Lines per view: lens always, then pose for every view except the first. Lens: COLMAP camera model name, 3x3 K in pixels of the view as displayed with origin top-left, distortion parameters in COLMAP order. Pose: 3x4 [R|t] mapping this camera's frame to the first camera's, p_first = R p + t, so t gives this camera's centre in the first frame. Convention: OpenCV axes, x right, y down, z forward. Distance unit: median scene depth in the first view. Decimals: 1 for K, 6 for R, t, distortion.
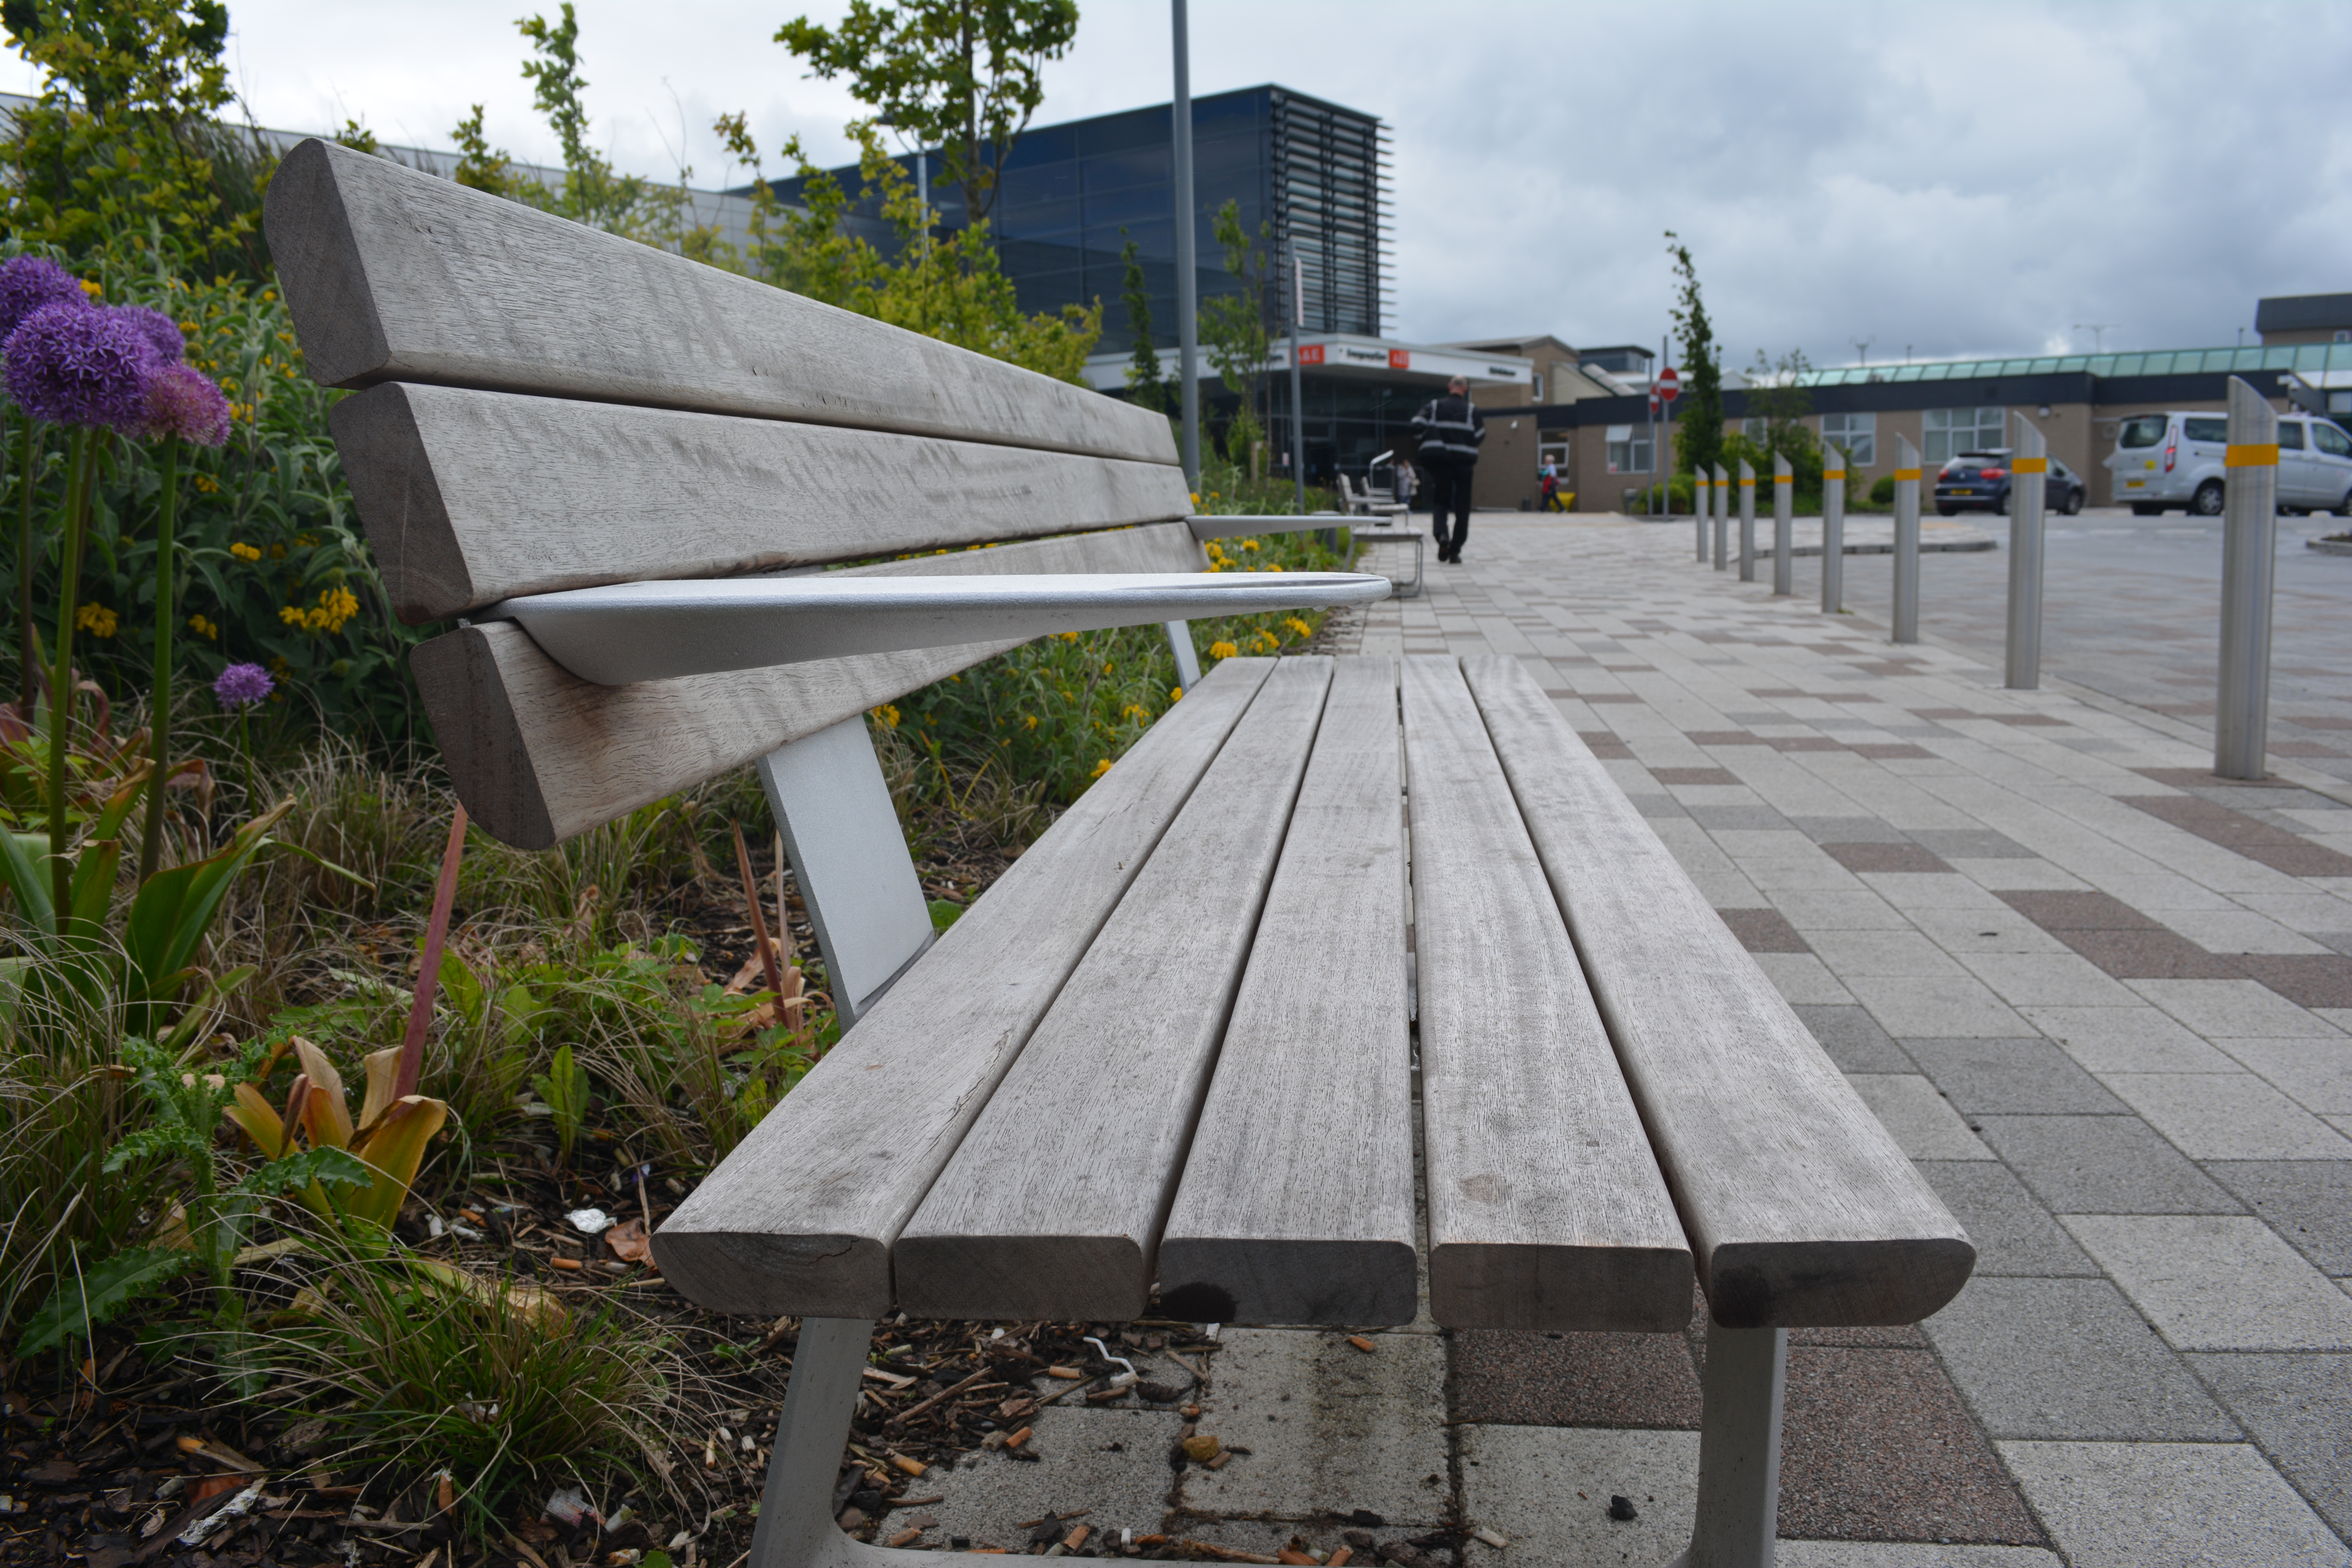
lens RADIAL K [[1901.5, 0, 1176.0], [0, 1901.5, 784.0], [0, 0, 1]] dist [-0.102035, 0.064652]
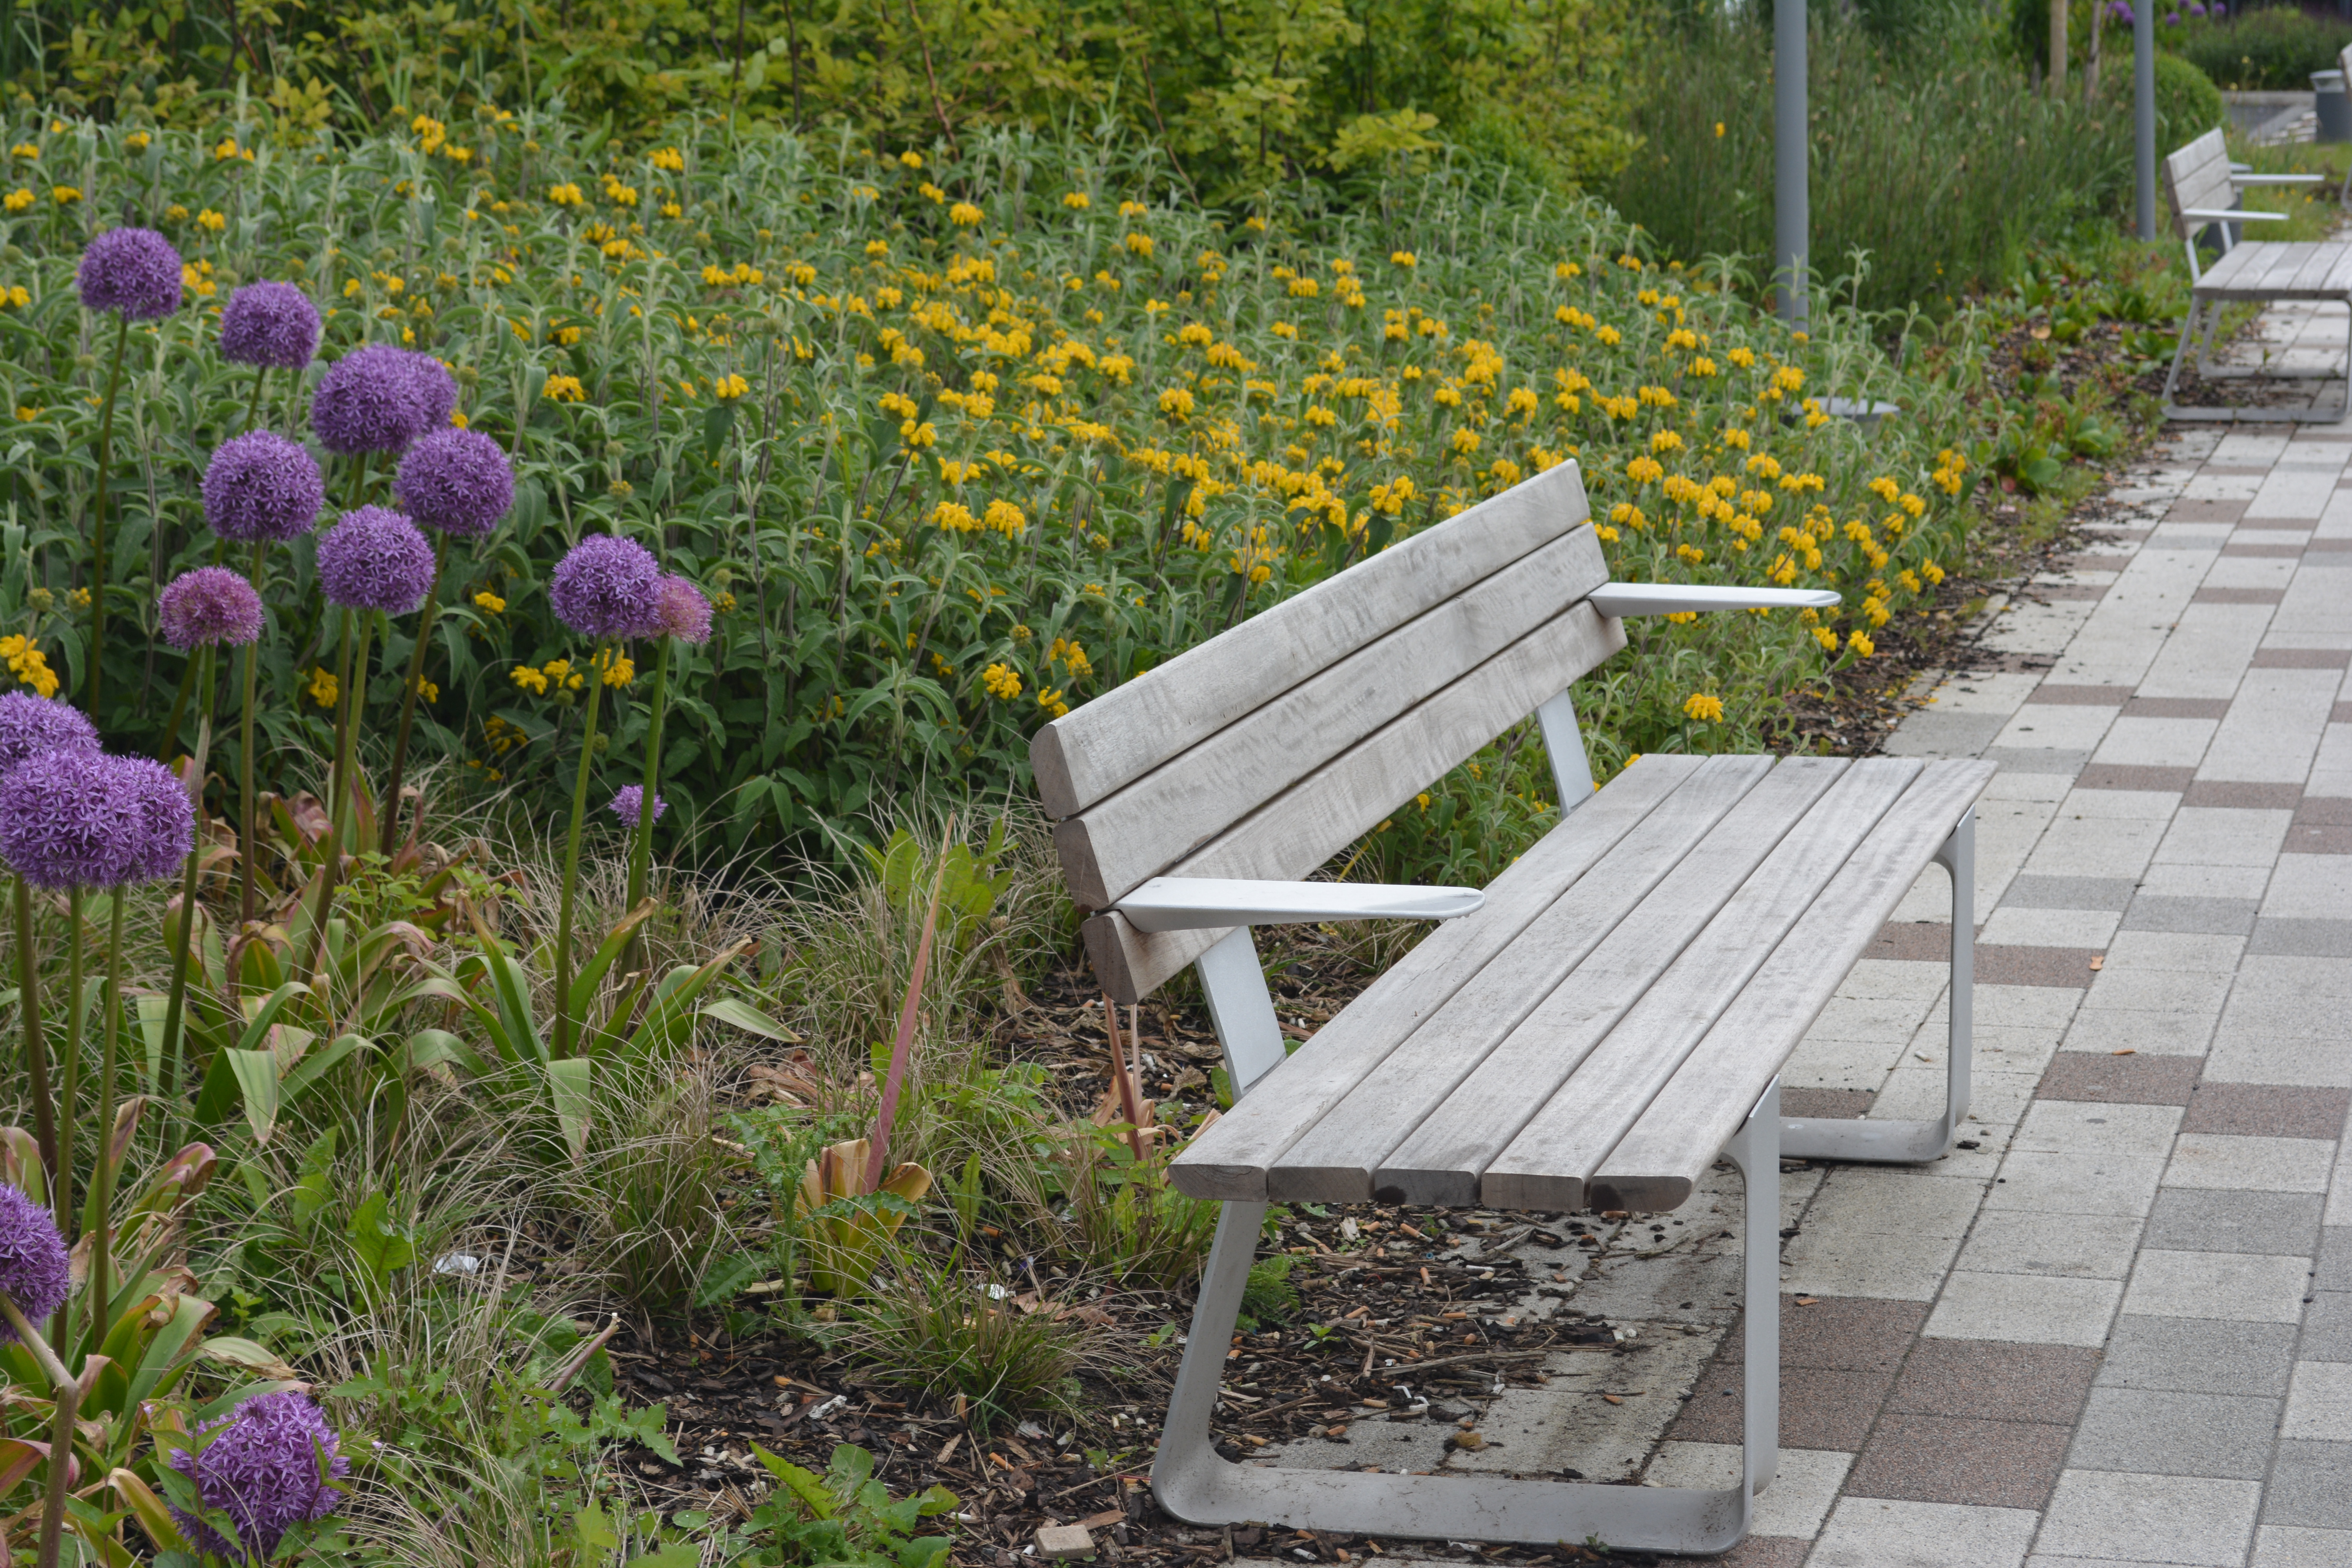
lens RADIAL K [[5190.2, 0, 1176.0], [0, 5190.2, 784.0], [0, 0, 1]] dist [0.048739, -0.062960]
pose [[0.989001, 0.025788, -0.145641, 0.328517], [-0.024771, 0.999654, 0.008792, -0.147052], [0.145817, -0.005088, 0.989299, -2.665924]]
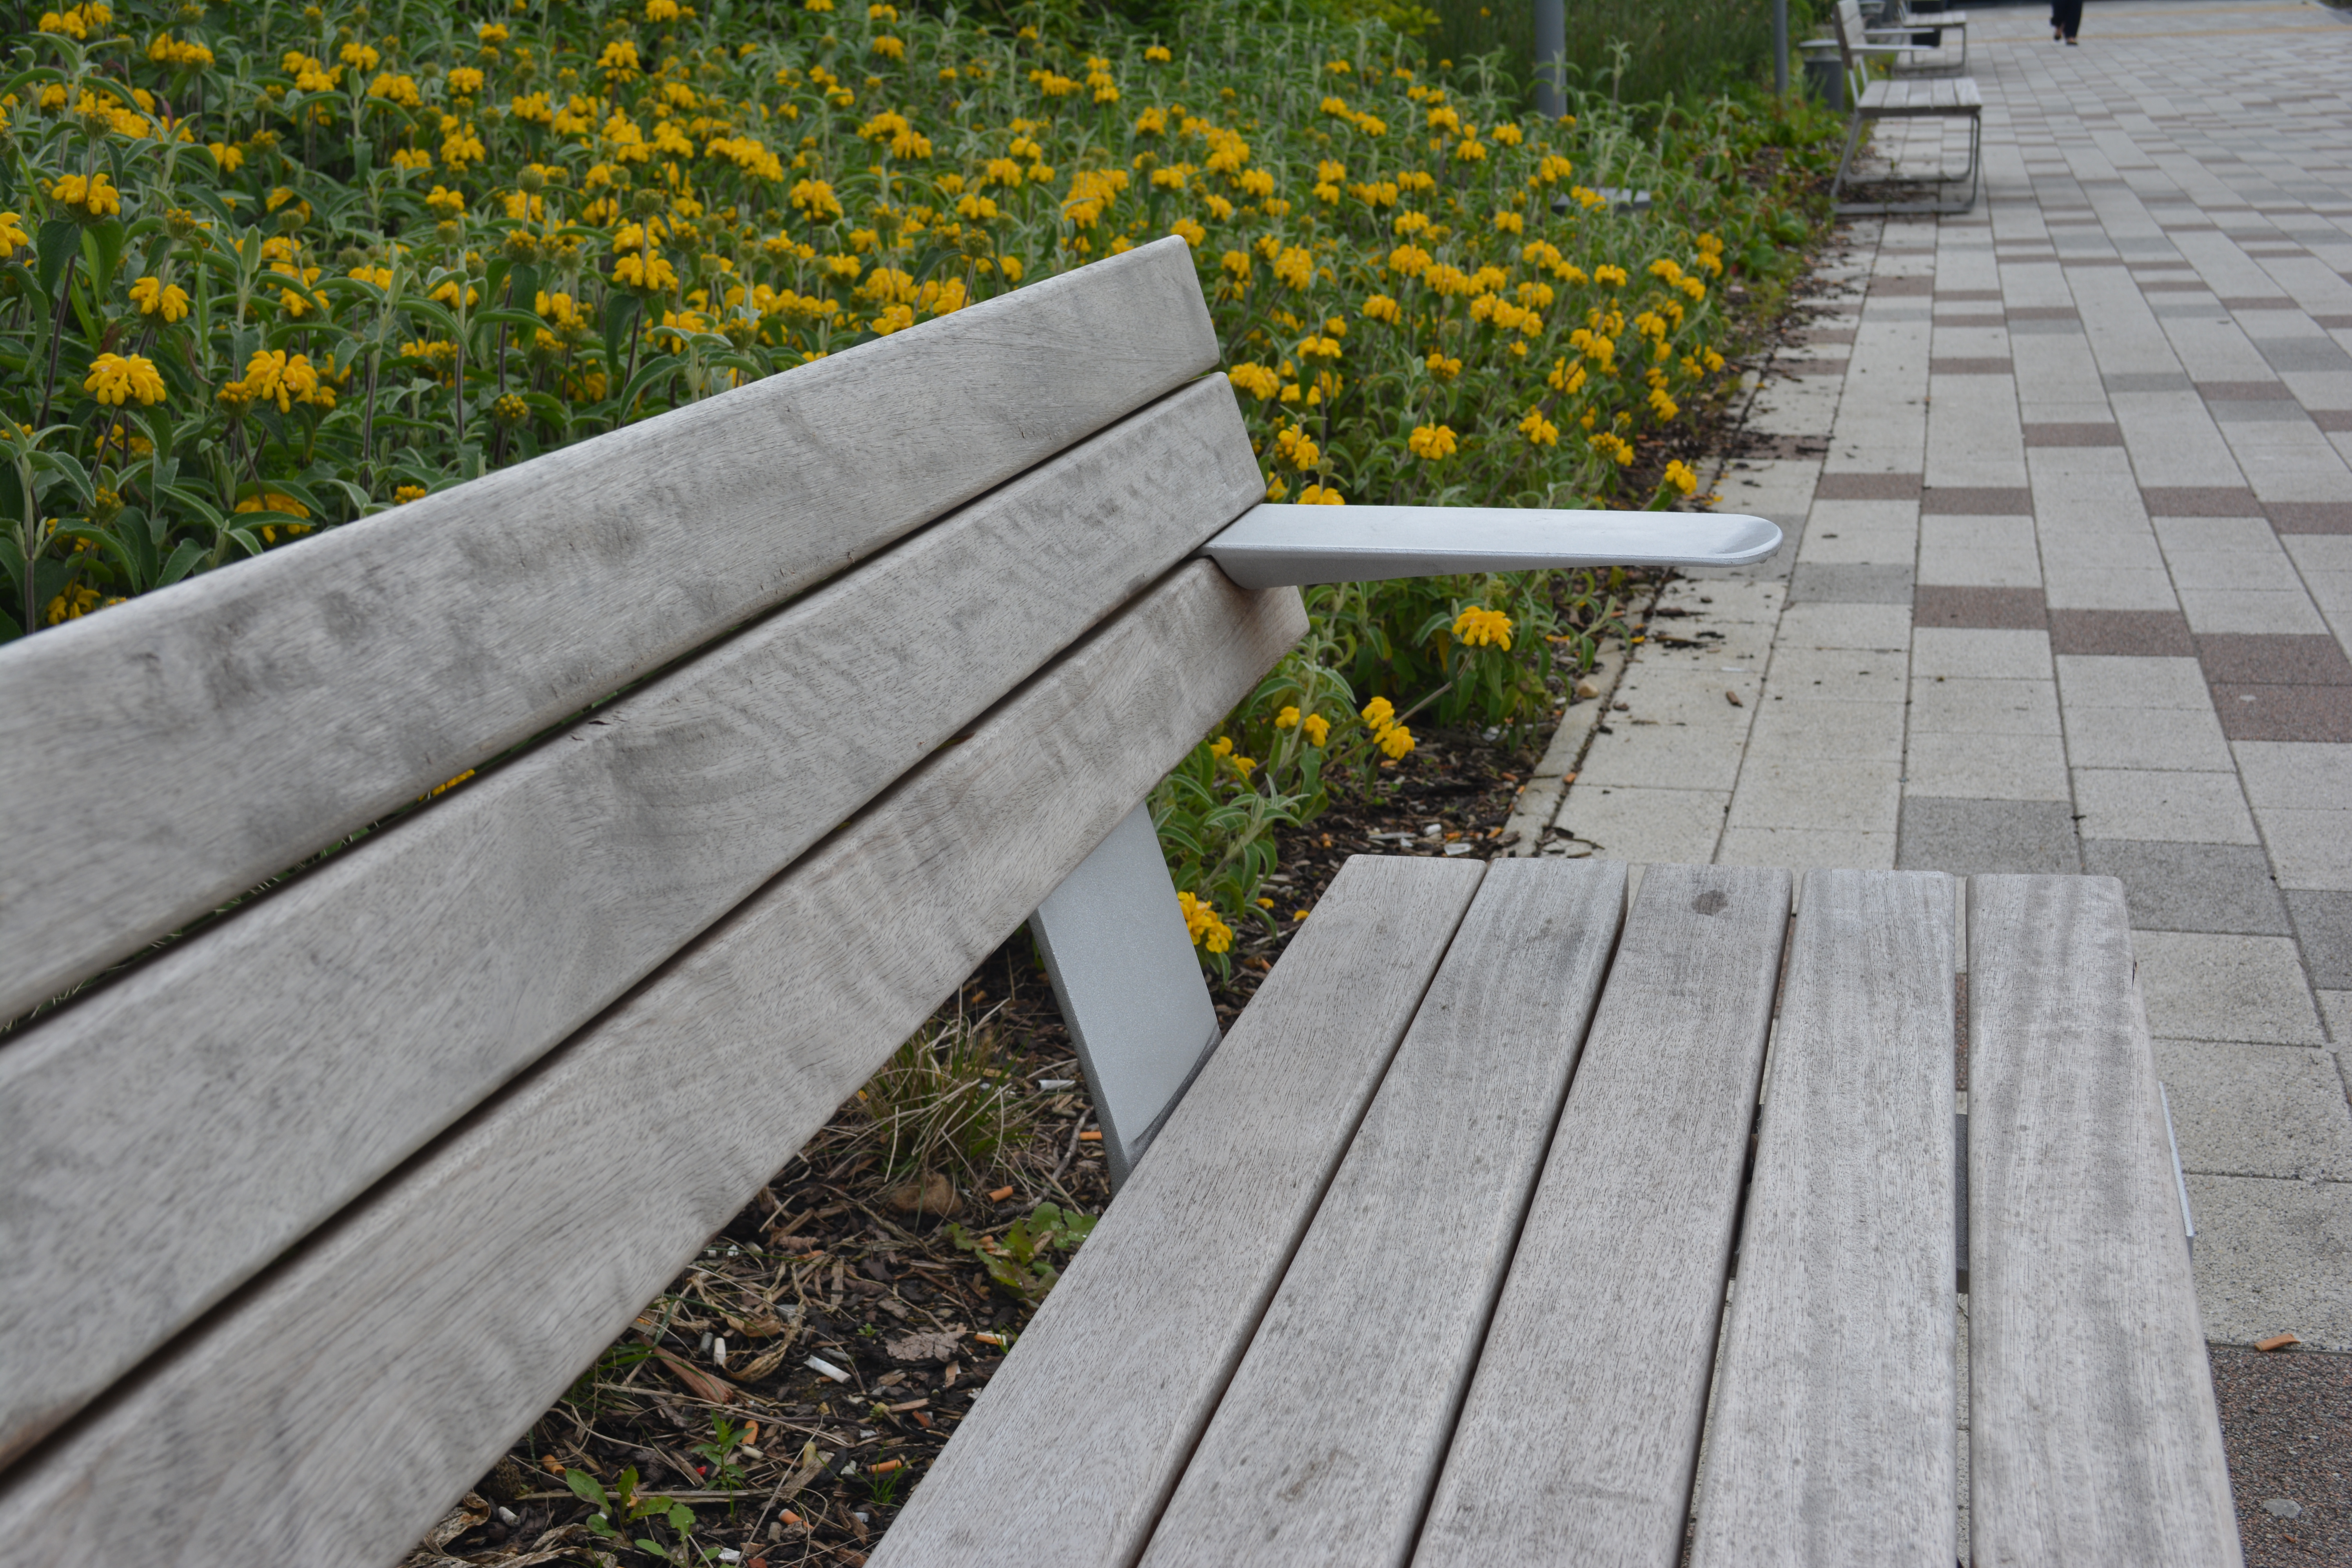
lens RADIAL K [[2733.5, 0, 1011.7], [0, 2733.5, 790.3], [0, 0, 1]] dist [-0.074235, 0.035639]
pose [[0.977278, 0.019981, -0.211018, 0.164491], [0.008609, 0.990984, 0.133707, -0.335368], [0.211787, -0.132485, 0.968294, 0.953879]]
